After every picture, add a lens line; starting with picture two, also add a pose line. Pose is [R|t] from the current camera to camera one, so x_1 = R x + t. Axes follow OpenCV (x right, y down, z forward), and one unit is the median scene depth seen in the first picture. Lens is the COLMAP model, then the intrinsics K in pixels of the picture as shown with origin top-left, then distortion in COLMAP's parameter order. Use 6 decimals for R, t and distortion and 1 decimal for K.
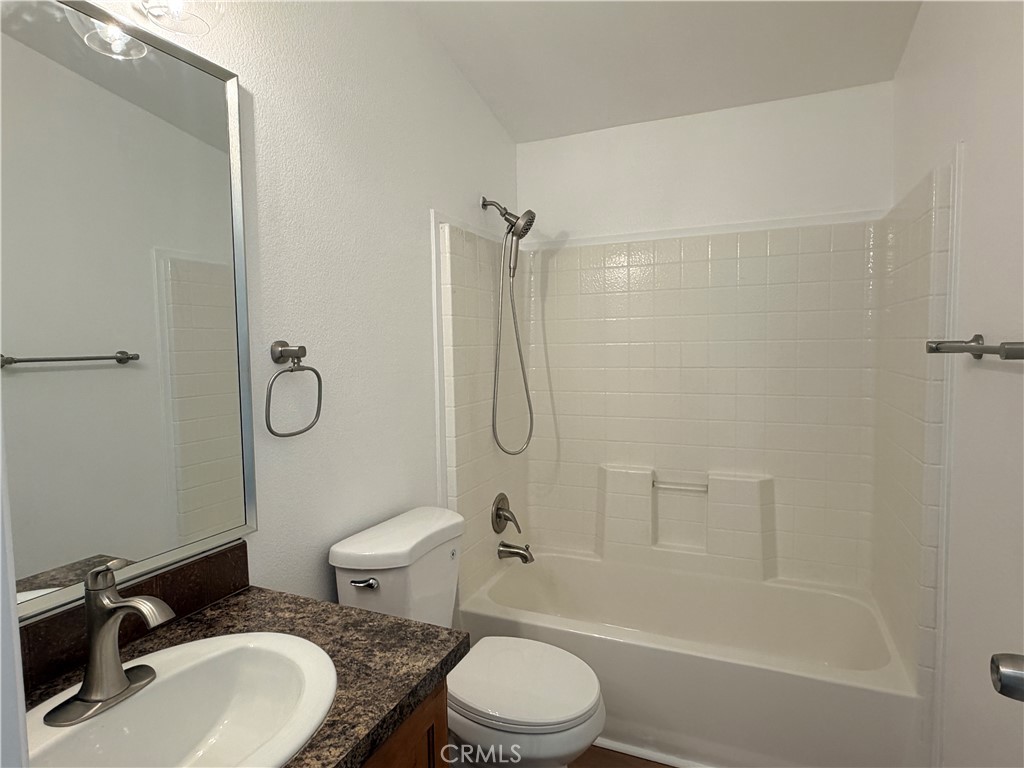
lens RADIAL K [[574.0, 0, 508.1], [0, 574.0, 381.2], [0, 0, 1]] dist [0.001878, -0.001000]
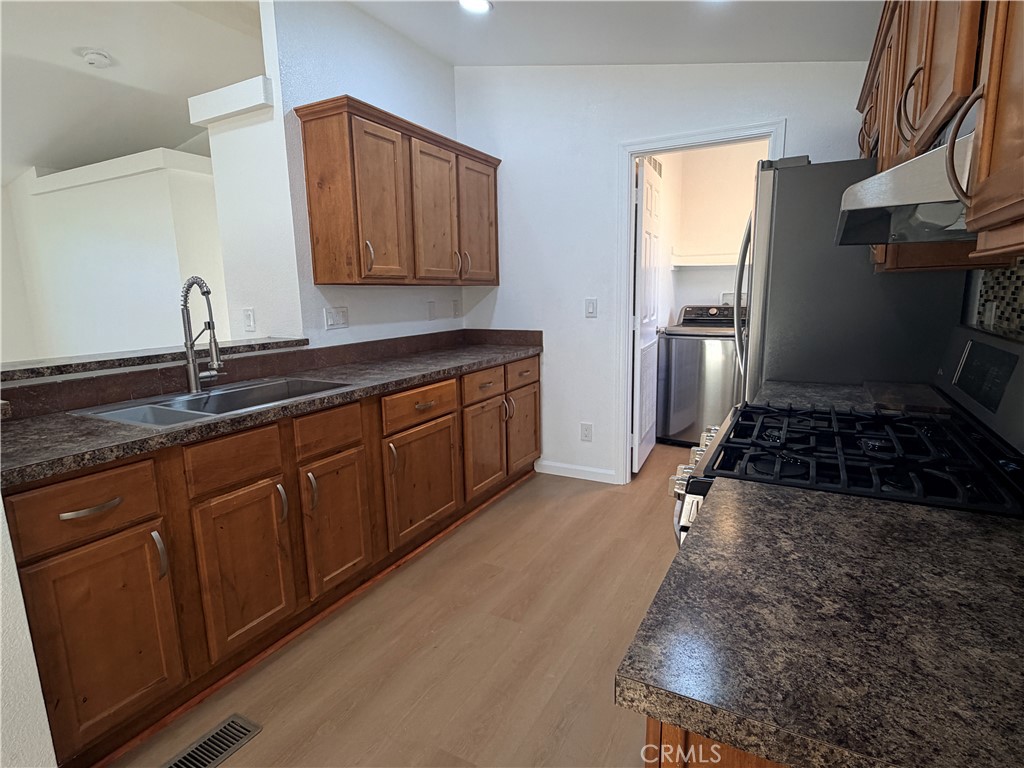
lens RADIAL K [[542.8, 0, 512.0], [0, 542.8, 384.0], [0, 0, 1]] dist [0.002303, -0.000700]
pose [[0.081118, -0.156891, 0.984279, -1.077333], [0.080554, 0.985335, 0.150420, 0.071744], [-0.993444, 0.067086, 0.092566, 1.281927]]
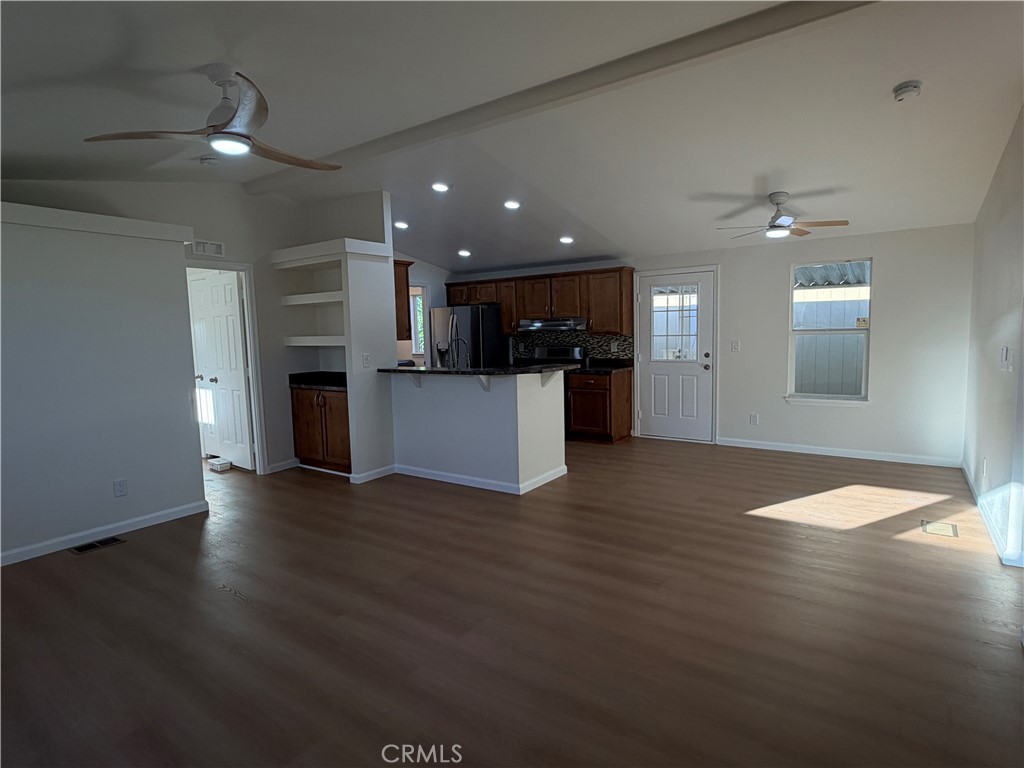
lens RADIAL K [[543.4, 0, 513.4], [0, 543.4, 385.8], [0, 0, 1]] dist [0.002932, 0.000586]
pose [[-0.980255, 0.022066, 0.196502, -0.737570], [0.053872, 0.985965, 0.158022, -0.383752], [-0.190258, 0.165488, -0.967686, 6.883364]]
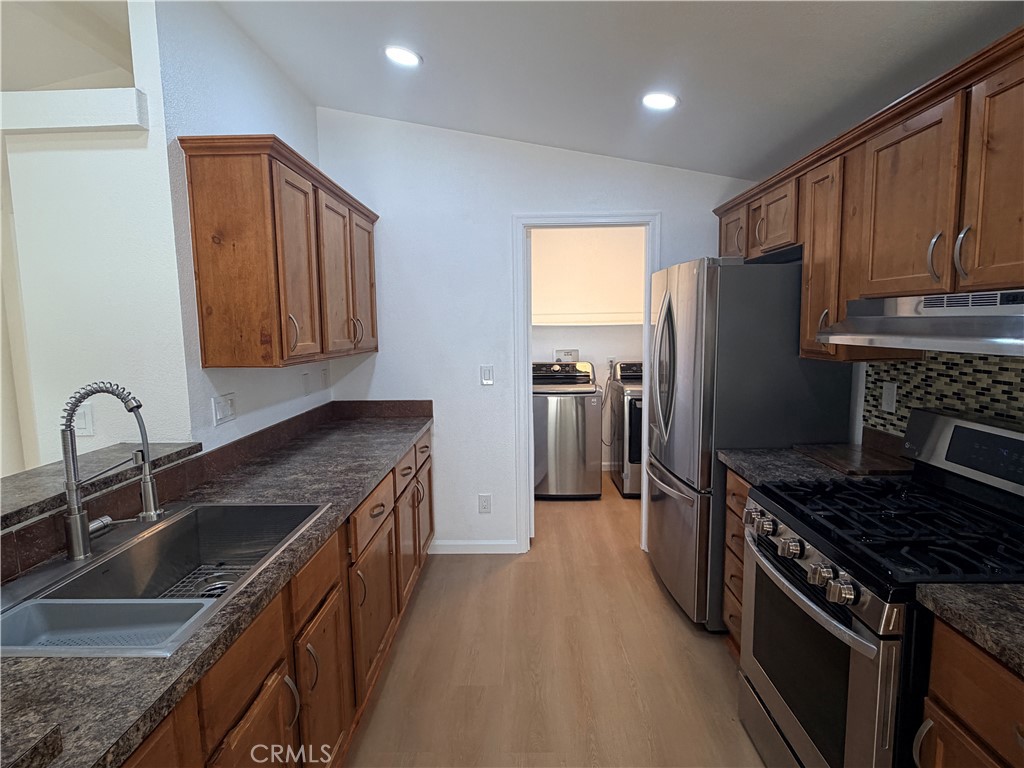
lens RADIAL K [[542.8, 0, 512.0], [0, 542.8, 384.0], [0, 0, 1]] dist [0.002303, -0.000700]
pose [[-0.381671, -0.082189, 0.920637, -0.756856], [0.078212, 0.989595, 0.120769, -0.155032], [-0.920983, 0.118099, -0.371272, 2.071729]]
